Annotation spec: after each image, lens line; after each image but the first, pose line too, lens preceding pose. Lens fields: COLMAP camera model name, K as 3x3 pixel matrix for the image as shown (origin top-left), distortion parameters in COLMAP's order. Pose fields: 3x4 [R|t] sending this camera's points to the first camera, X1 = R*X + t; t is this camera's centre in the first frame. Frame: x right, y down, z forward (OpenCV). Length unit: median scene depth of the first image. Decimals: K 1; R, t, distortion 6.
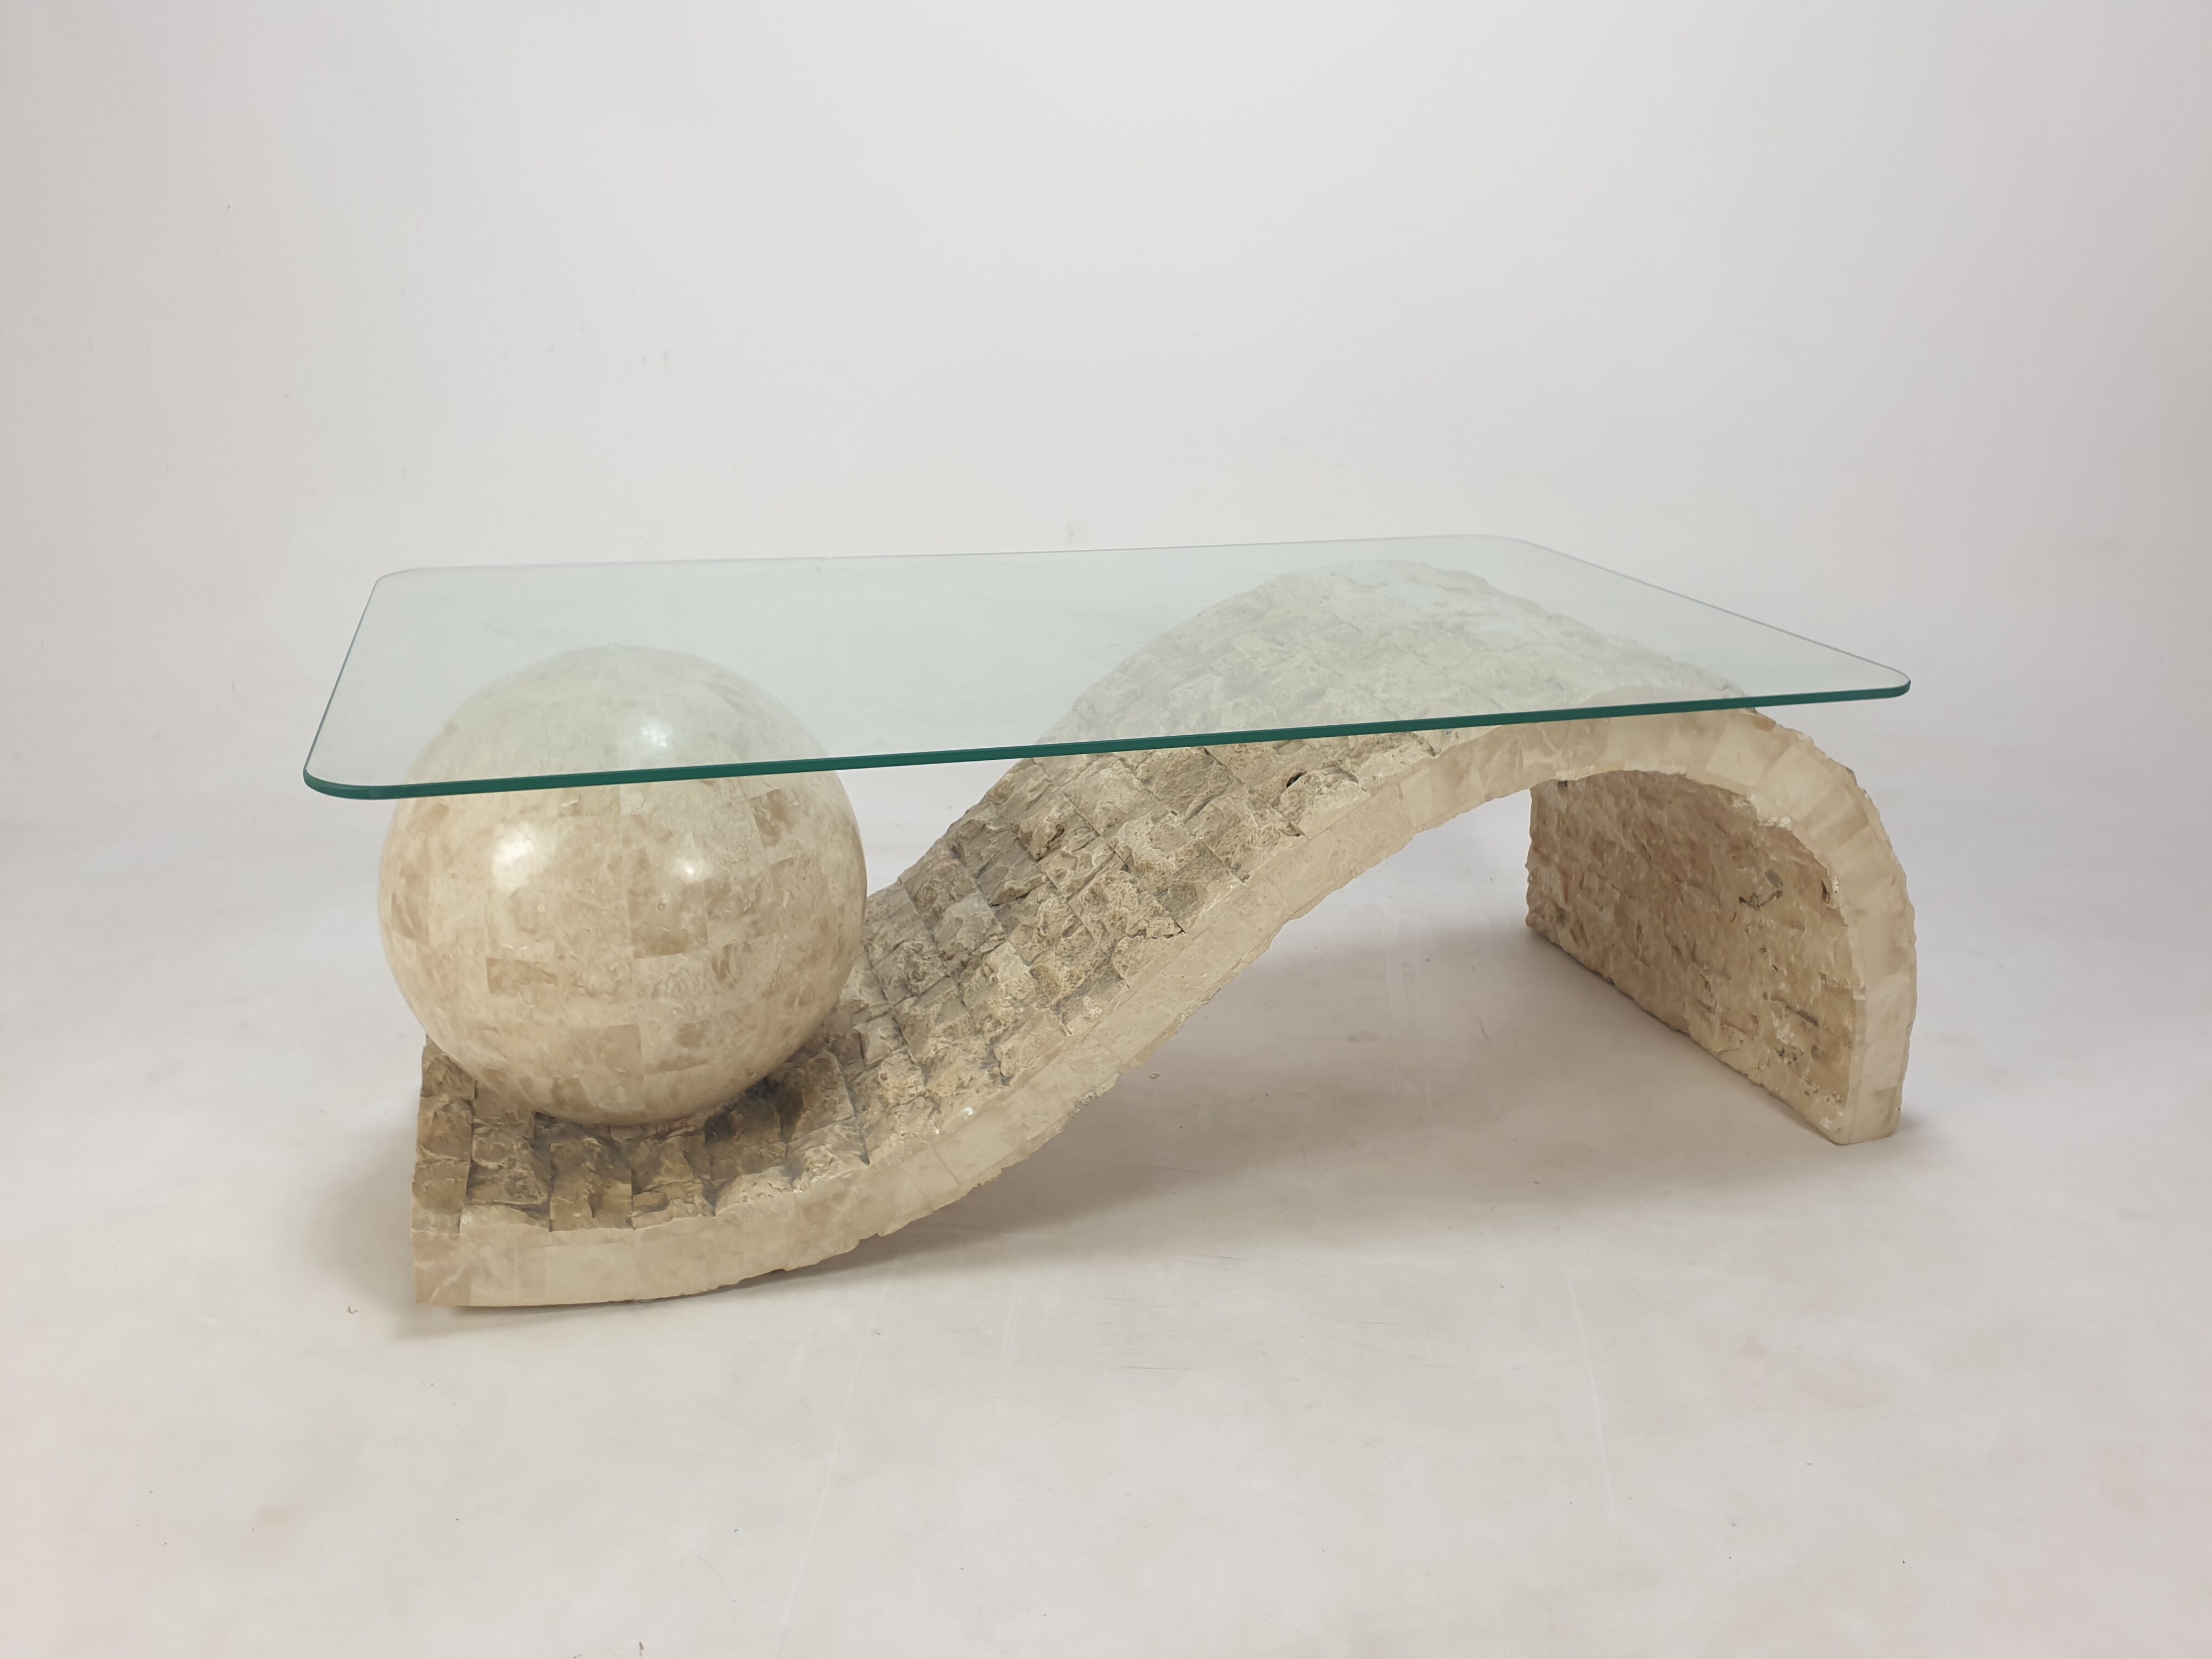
lens RADIAL K [[1723.0, 0, 1101.5], [0, 1723.0, 817.9], [0, 0, 1]] dist [0.091683, -0.306275]
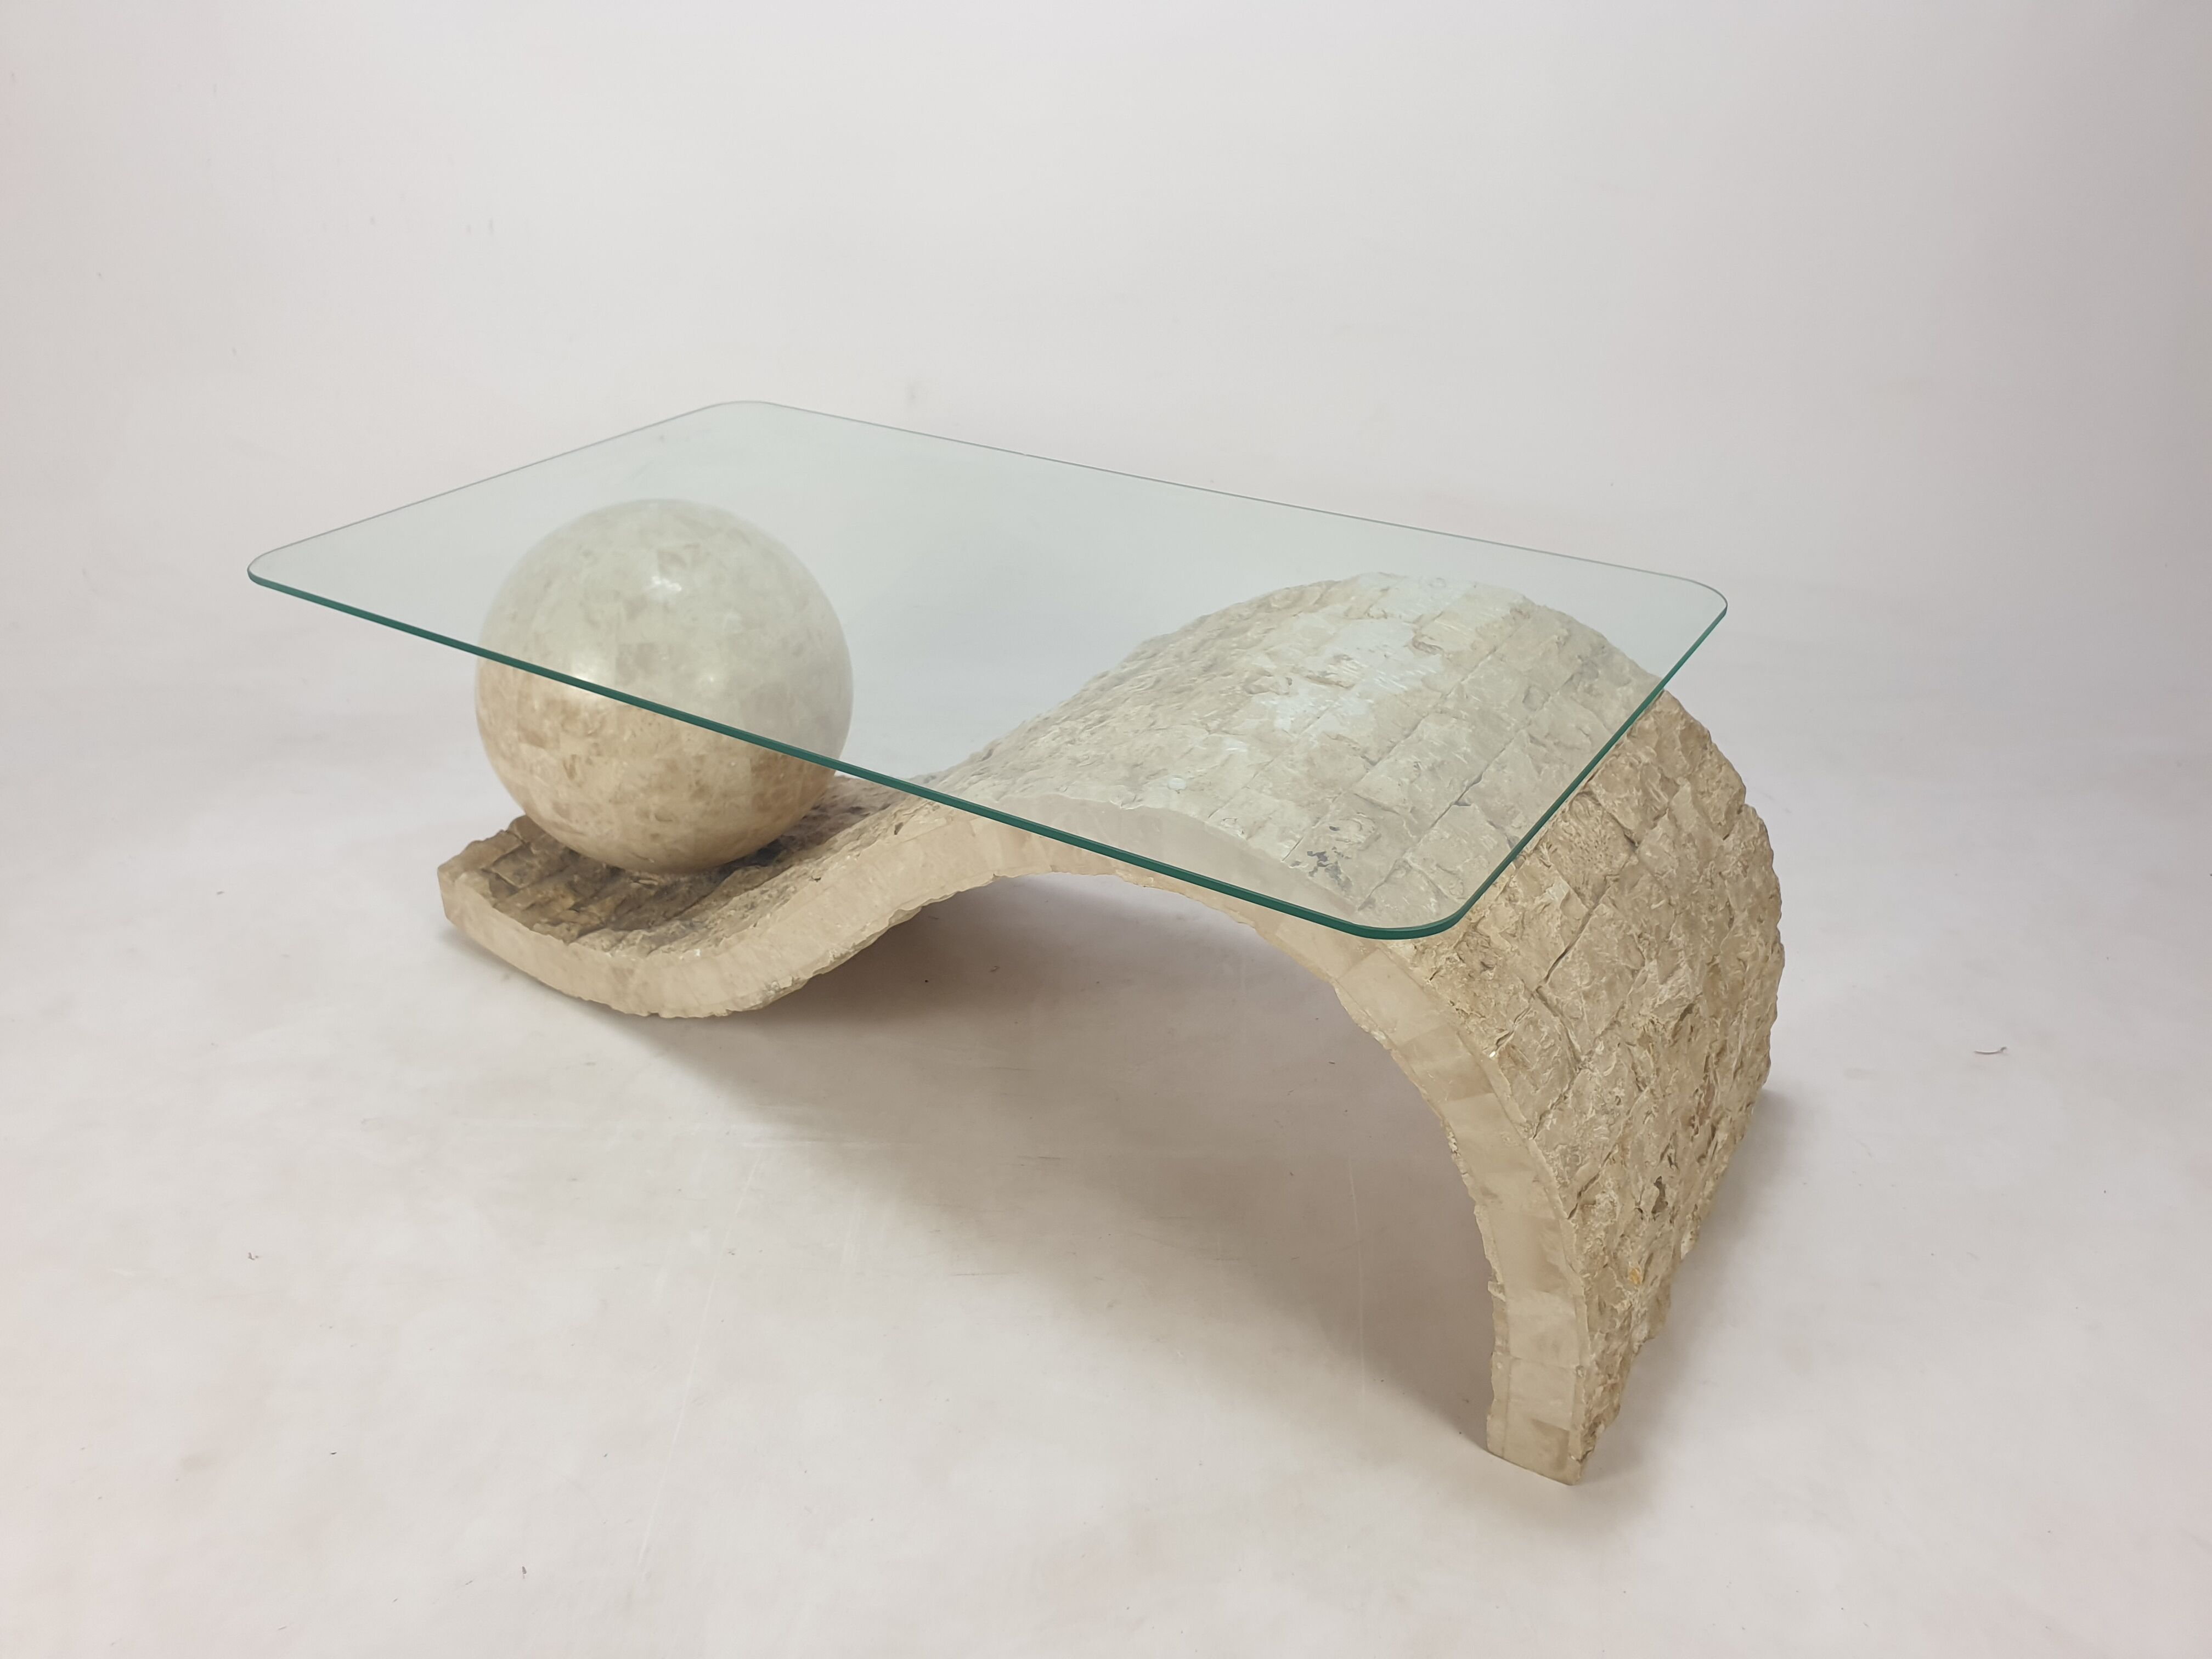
lens RADIAL K [[1724.8, 0, 1084.2], [0, 1724.8, 829.5], [0, 0, 1]] dist [0.002403, -0.010578]
pose [[0.633713, 0.351576, -0.689058, 0.888316], [-0.234272, 0.936147, 0.262192, -0.286707], [0.737241, -0.004728, 0.675614, 0.388956]]
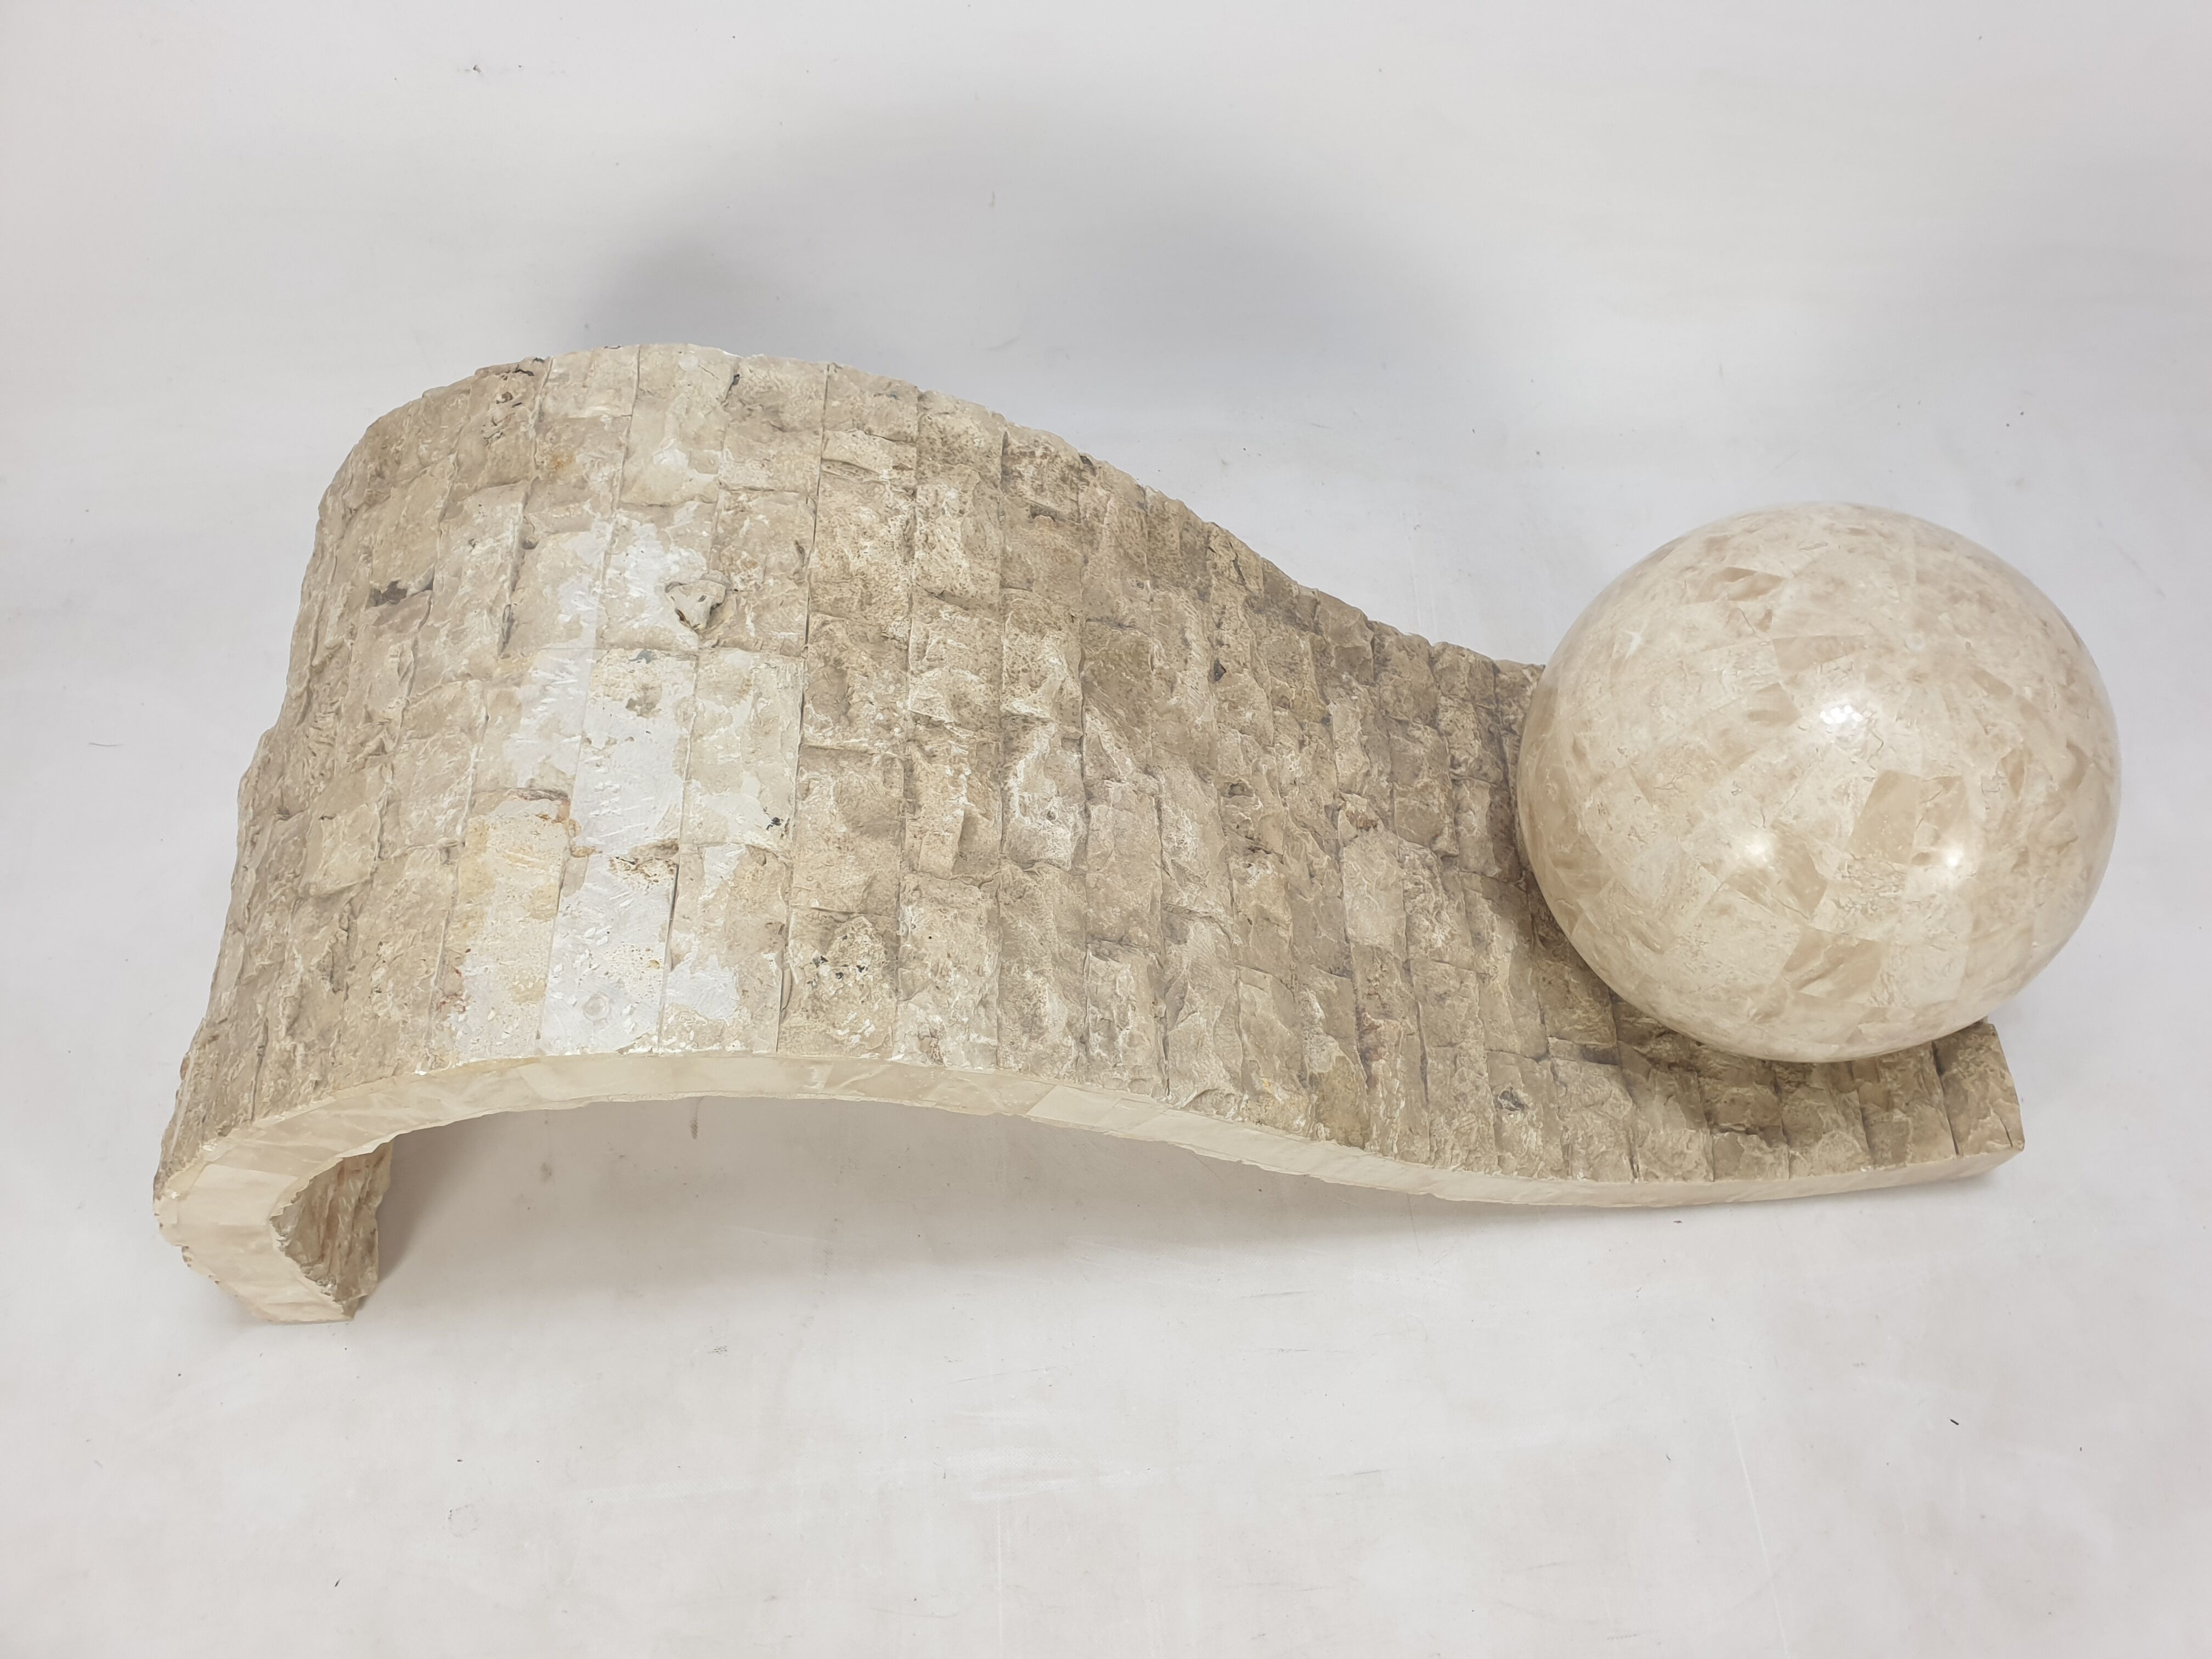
lens RADIAL K [[1750.9, 0, 1104.1], [0, 1750.9, 783.7], [0, 0, 1]] dist [0.014142, -0.067294]
pose [[-0.958364, -0.259937, 0.118202, -0.050815], [0.073762, 0.174540, 0.981883, -0.865832], [-0.275859, 0.949720, -0.148099, 1.290031]]
